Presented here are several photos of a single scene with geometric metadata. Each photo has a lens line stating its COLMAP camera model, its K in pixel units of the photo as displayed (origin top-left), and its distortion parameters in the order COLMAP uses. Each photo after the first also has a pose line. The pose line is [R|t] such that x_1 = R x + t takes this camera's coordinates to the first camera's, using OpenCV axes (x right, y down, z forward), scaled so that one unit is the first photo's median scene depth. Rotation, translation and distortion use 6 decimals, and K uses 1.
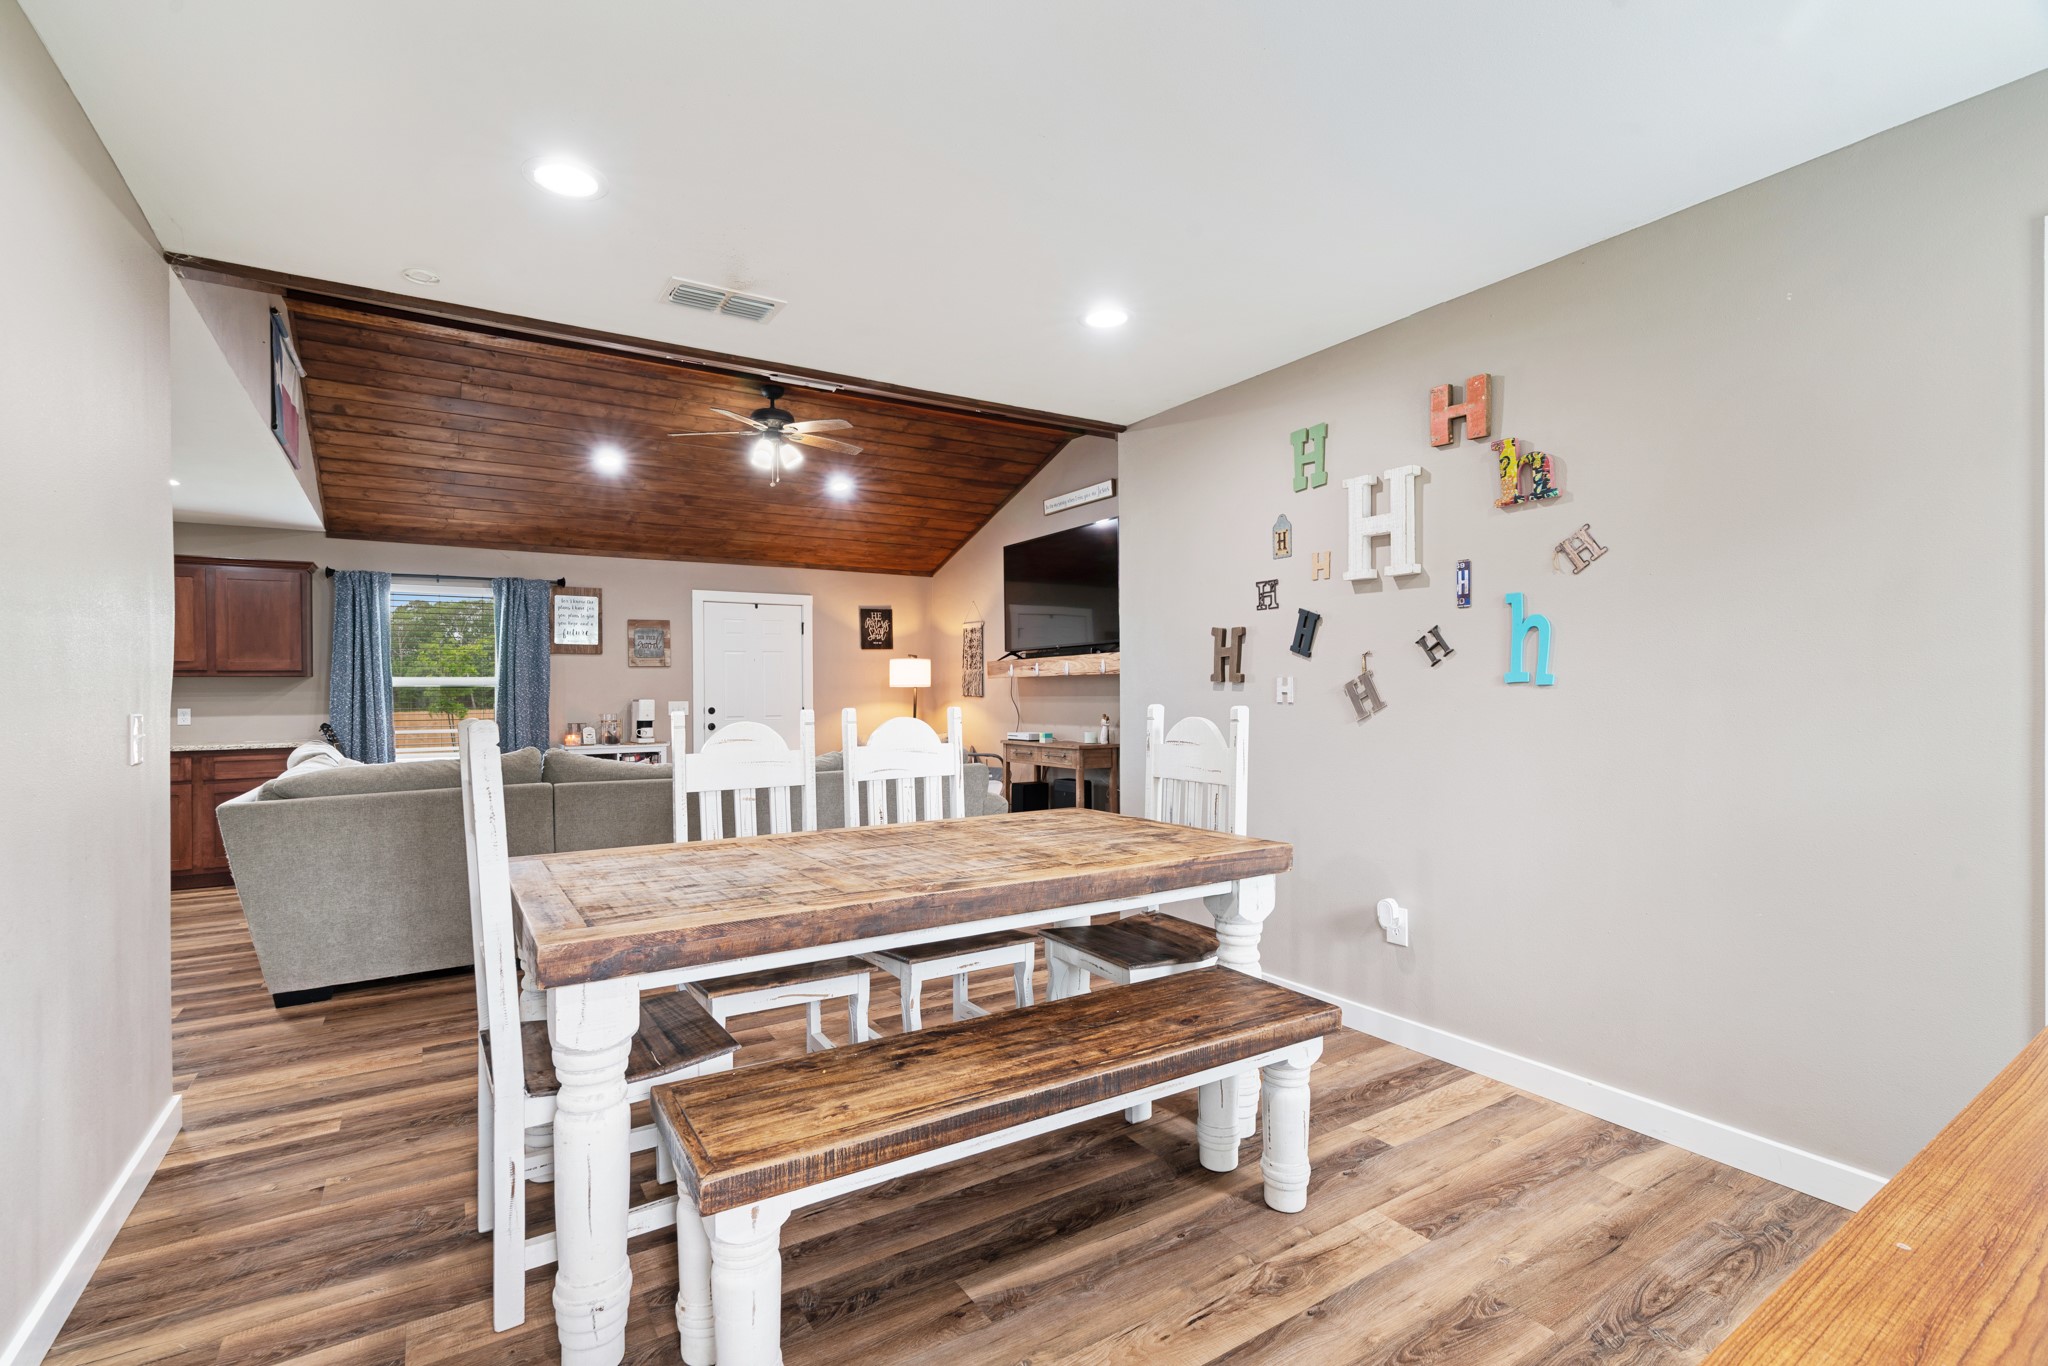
lens RADIAL K [[925.7, 0, 1024.9], [0, 925.7, 689.0], [0, 0, 1]] dist [-0.005459, 0.003131]
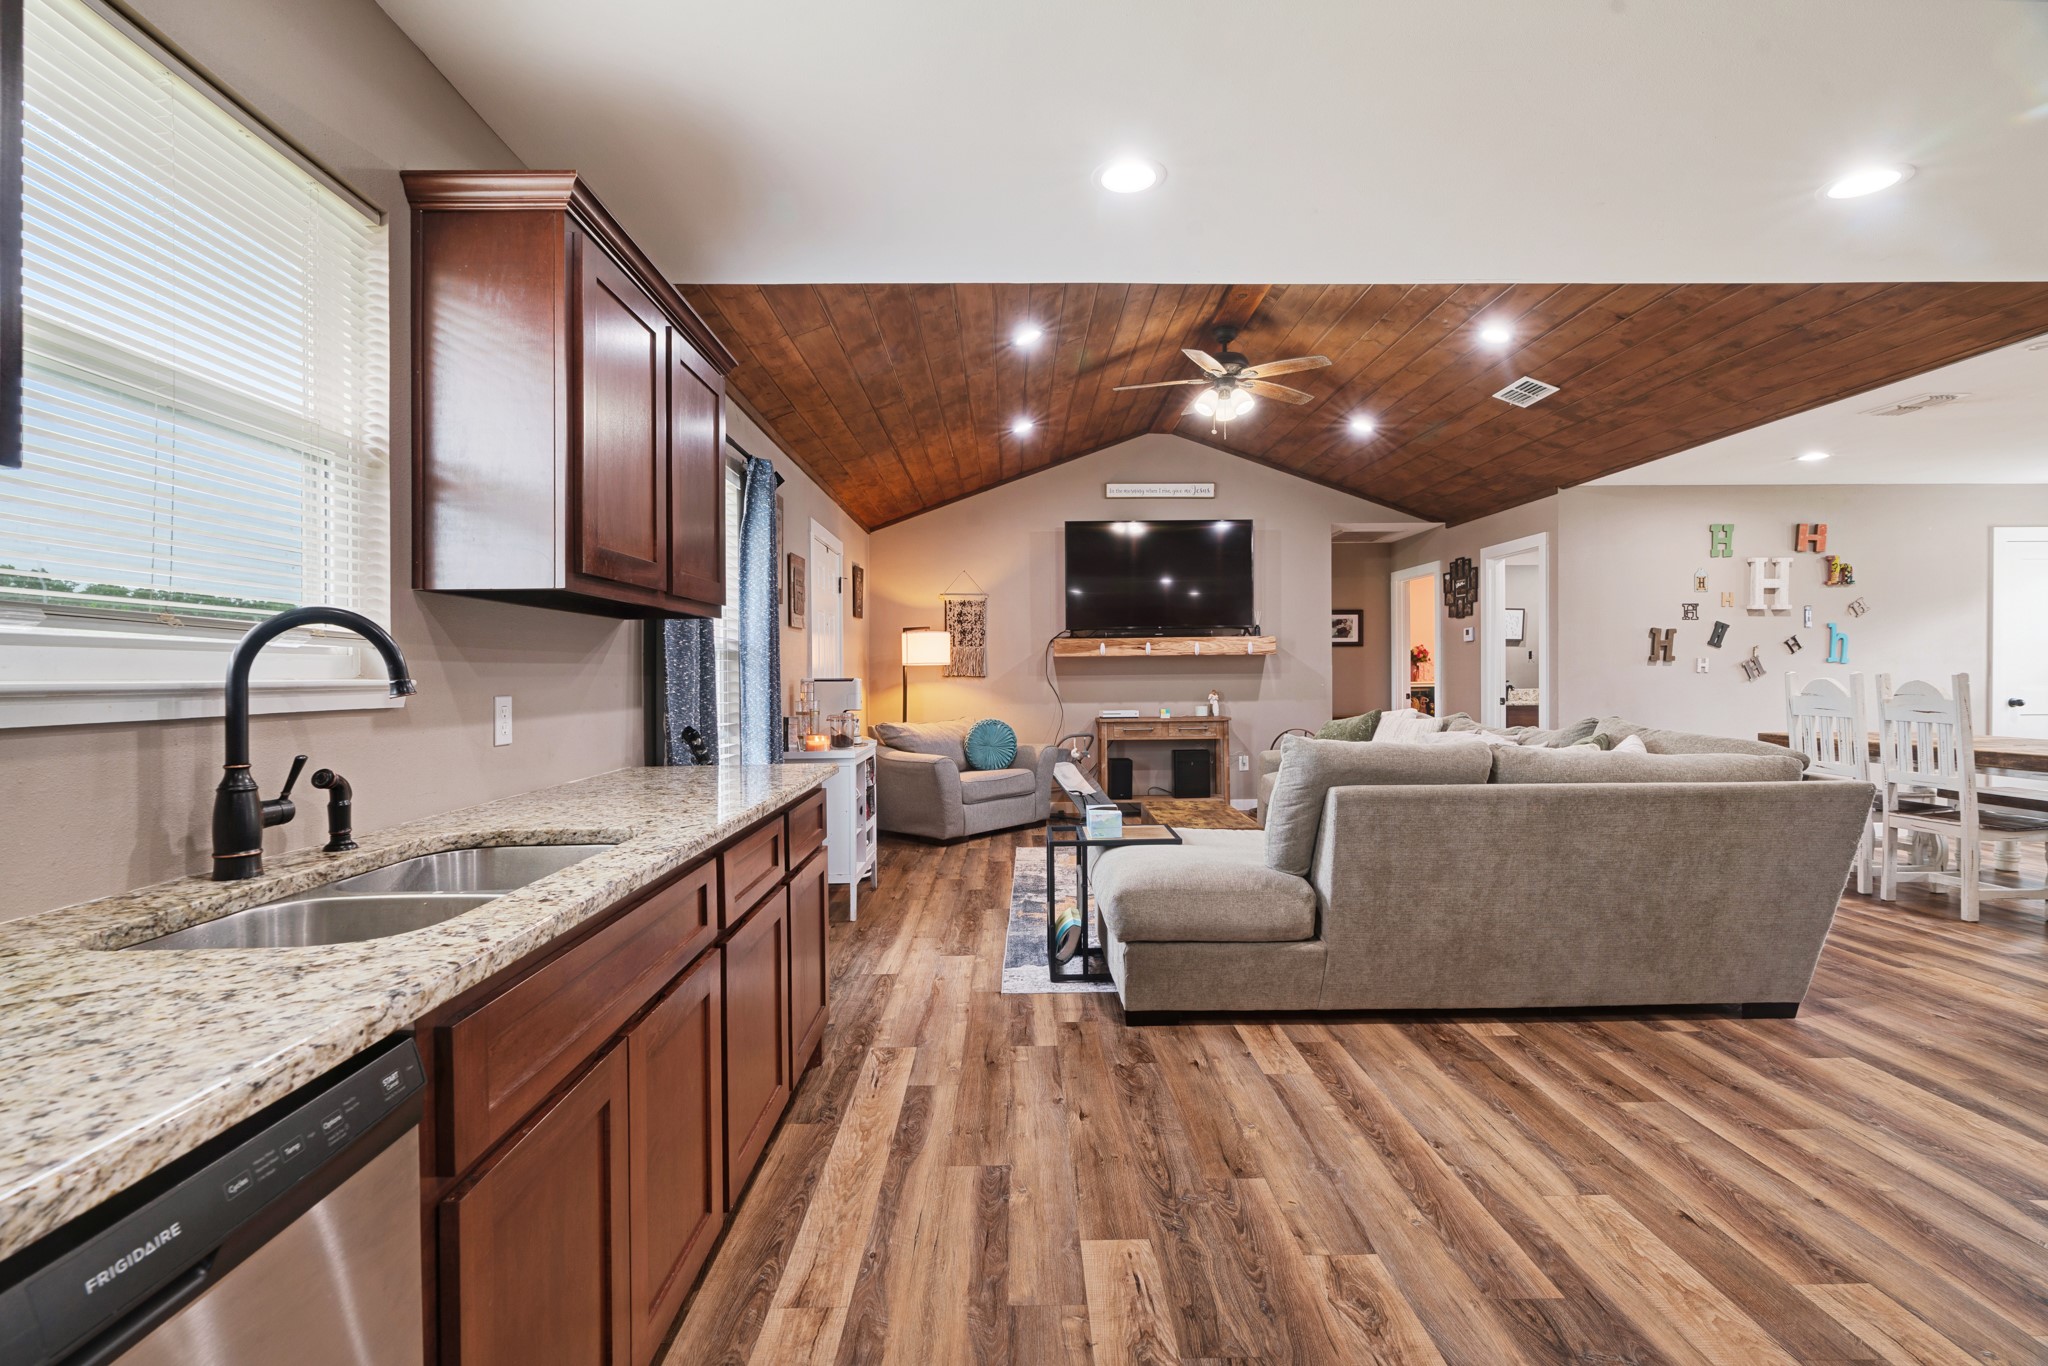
lens RADIAL K [[925.7, 0, 1025.3], [0, 925.7, 682.5], [0, 0, 1]] dist [-0.005459, 0.003131]
pose [[0.532504, -0.003303, 0.846421, -1.015045], [0.000840, 0.999994, 0.003373, 0.014021], [-0.846427, -0.001085, 0.532504, 0.605893]]
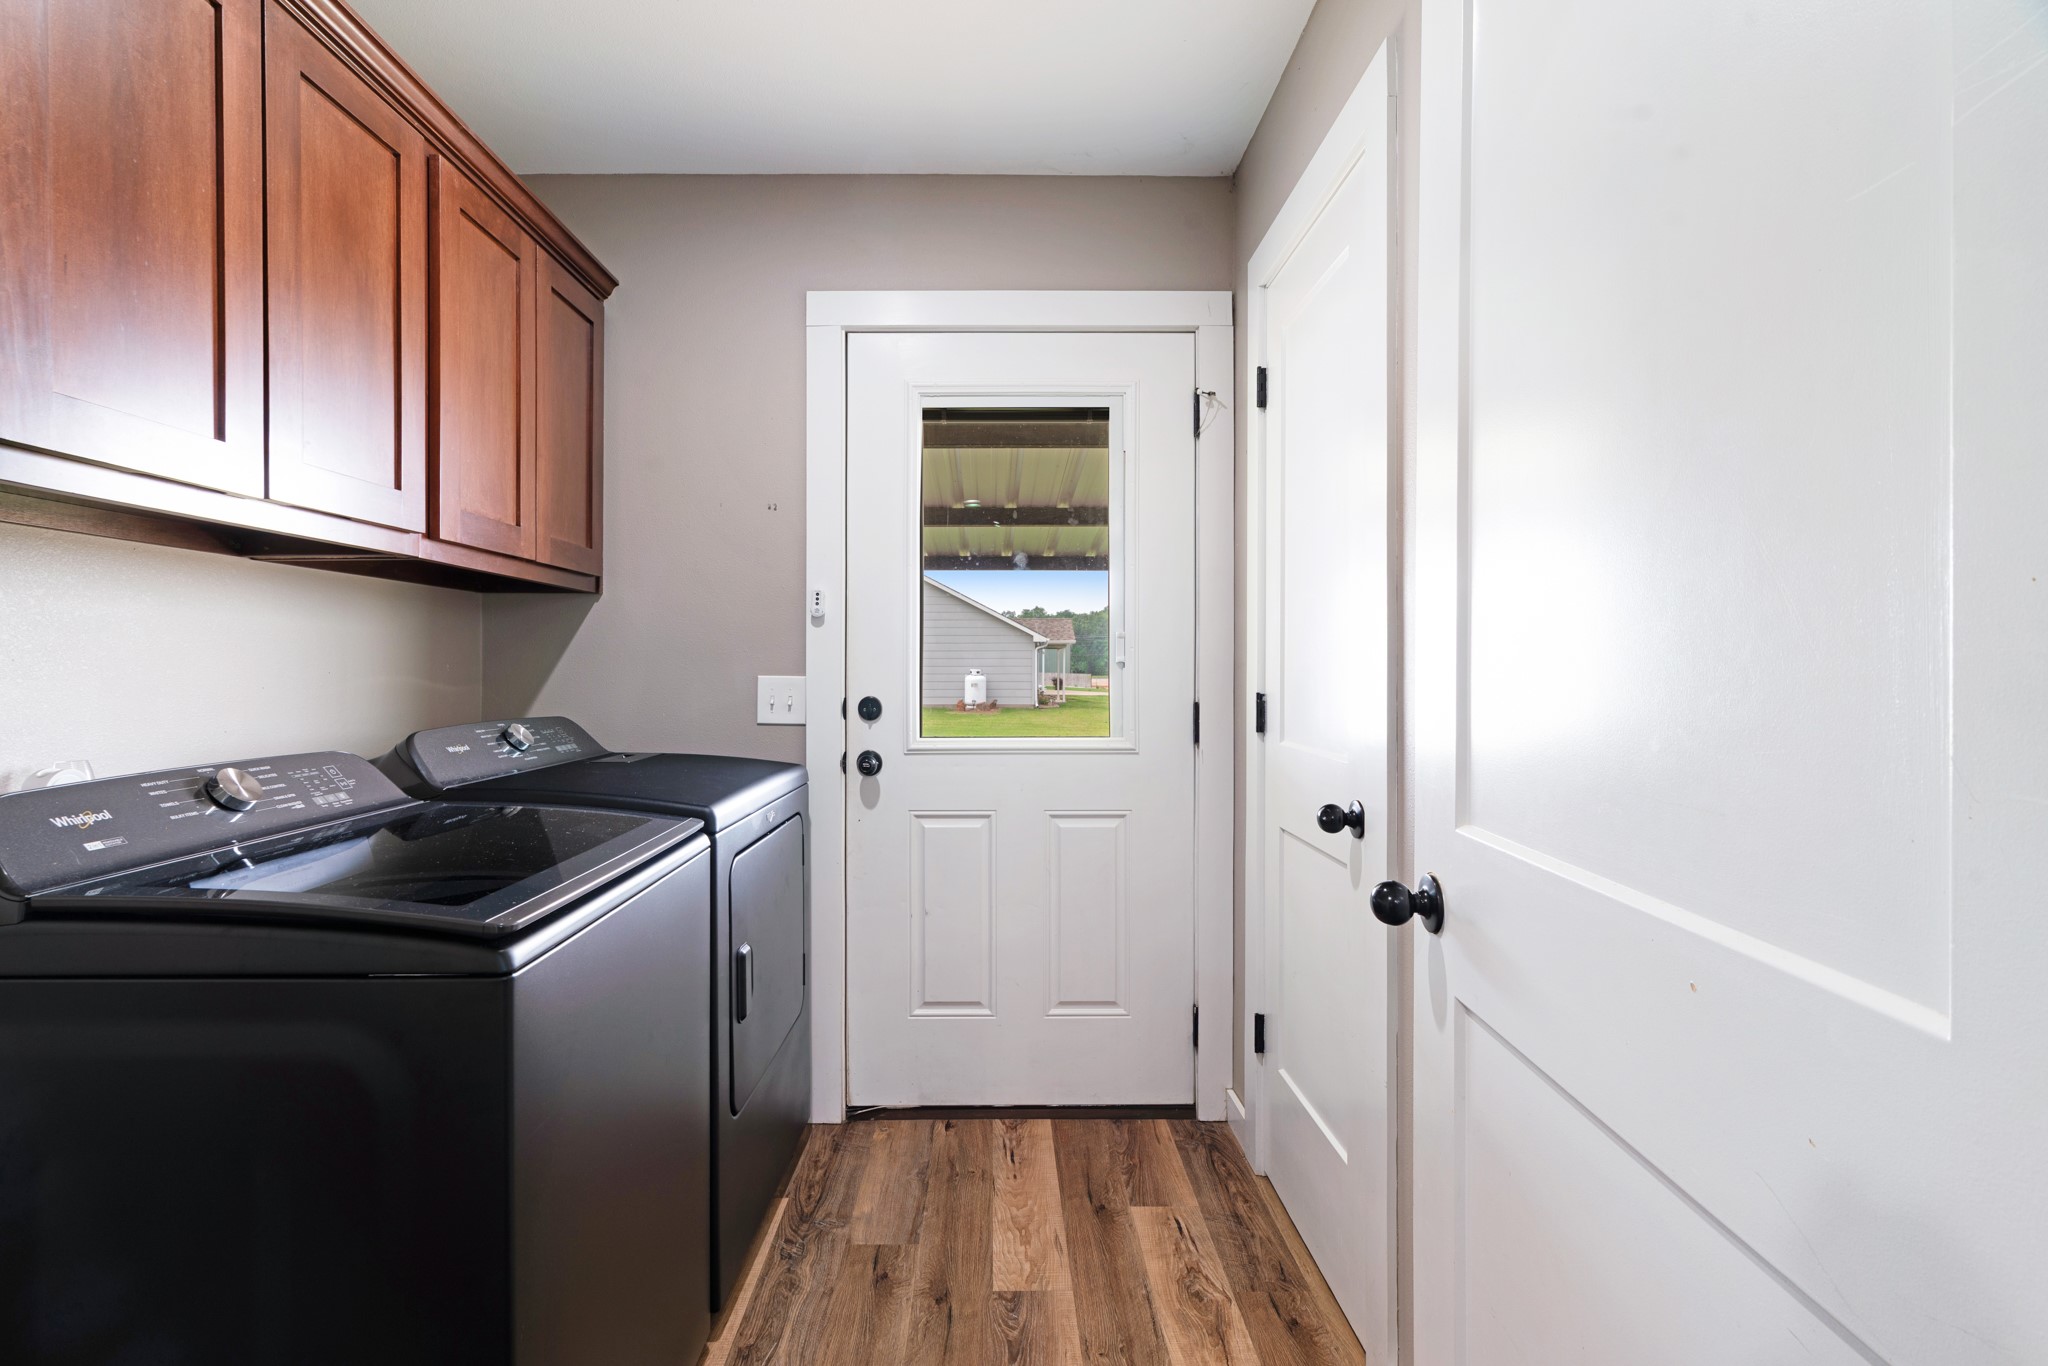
lens RADIAL K [[925.7, 0, 1023.4], [0, 925.7, 679.9], [0, 0, 1]] dist [-0.005459, 0.003131]
pose [[0.854982, 0.018315, -0.518334, -0.176933], [-0.011351, 0.999798, 0.016603, 0.010704], [0.518533, -0.008311, 0.855017, 0.936940]]
